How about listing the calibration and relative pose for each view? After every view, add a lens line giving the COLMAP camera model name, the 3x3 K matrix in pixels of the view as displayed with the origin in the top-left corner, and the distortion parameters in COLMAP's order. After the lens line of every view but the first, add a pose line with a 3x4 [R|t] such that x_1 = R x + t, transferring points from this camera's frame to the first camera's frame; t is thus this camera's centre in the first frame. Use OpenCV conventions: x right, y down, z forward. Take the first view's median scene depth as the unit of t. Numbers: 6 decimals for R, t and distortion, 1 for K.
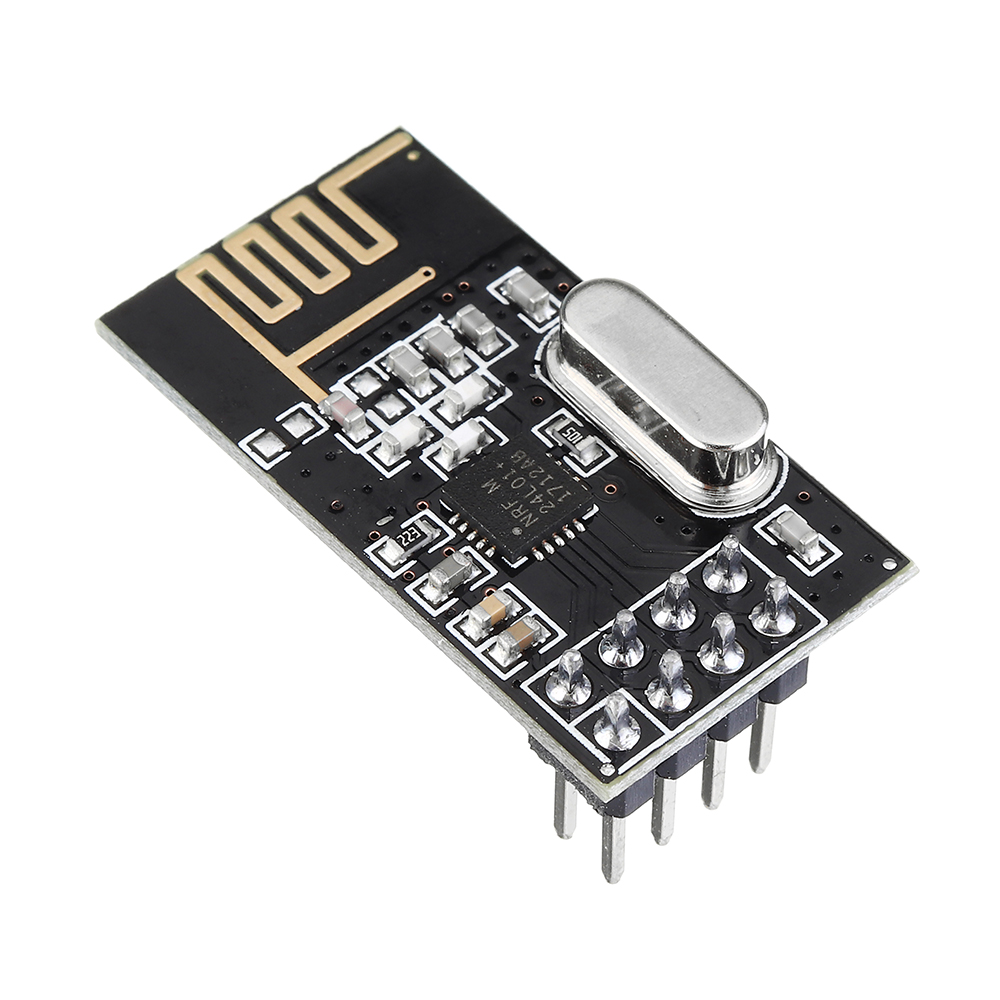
lens RADIAL K [[4818.6, 0, 500.0], [0, 4818.6, 500.0], [0, 0, 1]] dist [0.145680, 10.331122]
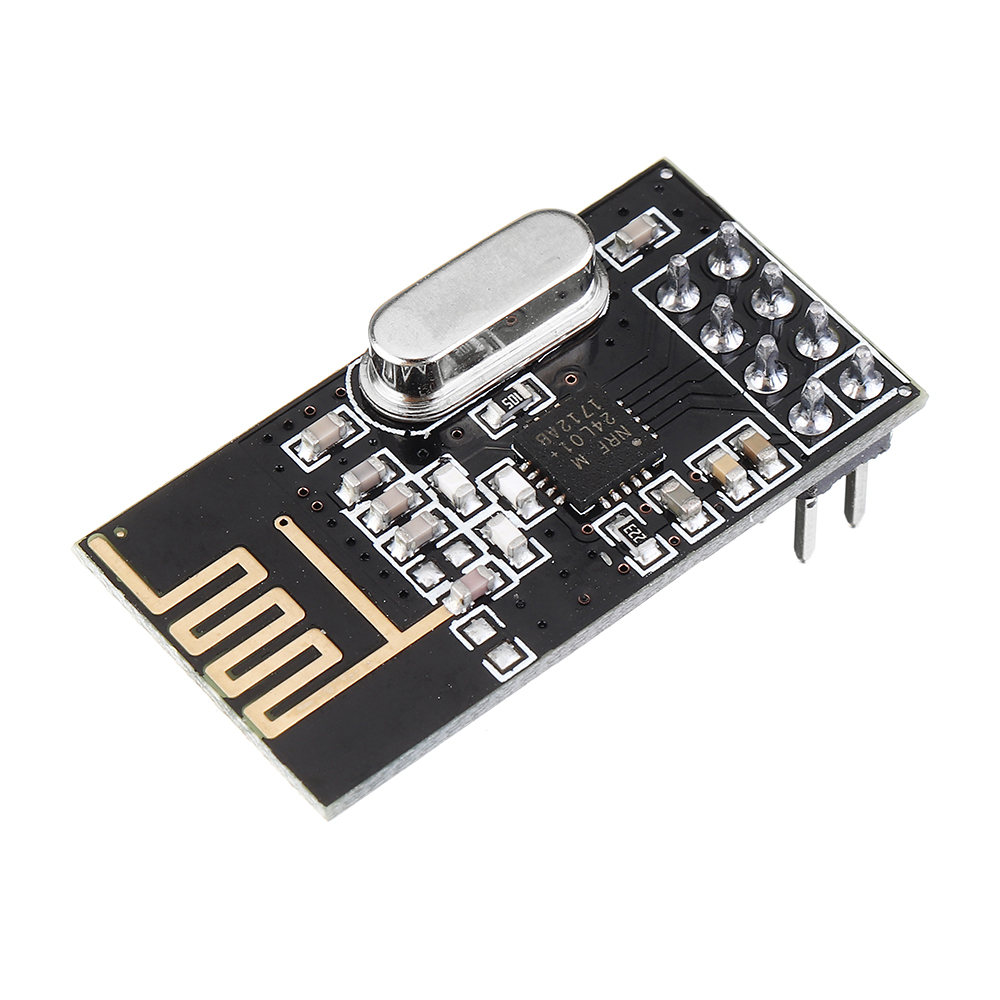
lens RADIAL K [[4818.6, 0, 500.0], [0, 4818.6, 500.0], [0, 0, 1]] dist [0.145680, 10.331122]
pose [[0.045145, -0.822433, 0.567068, -0.580024], [0.804292, 0.366607, 0.467668, -0.484187], [-0.592517, 0.434975, 0.678027, 0.320863]]
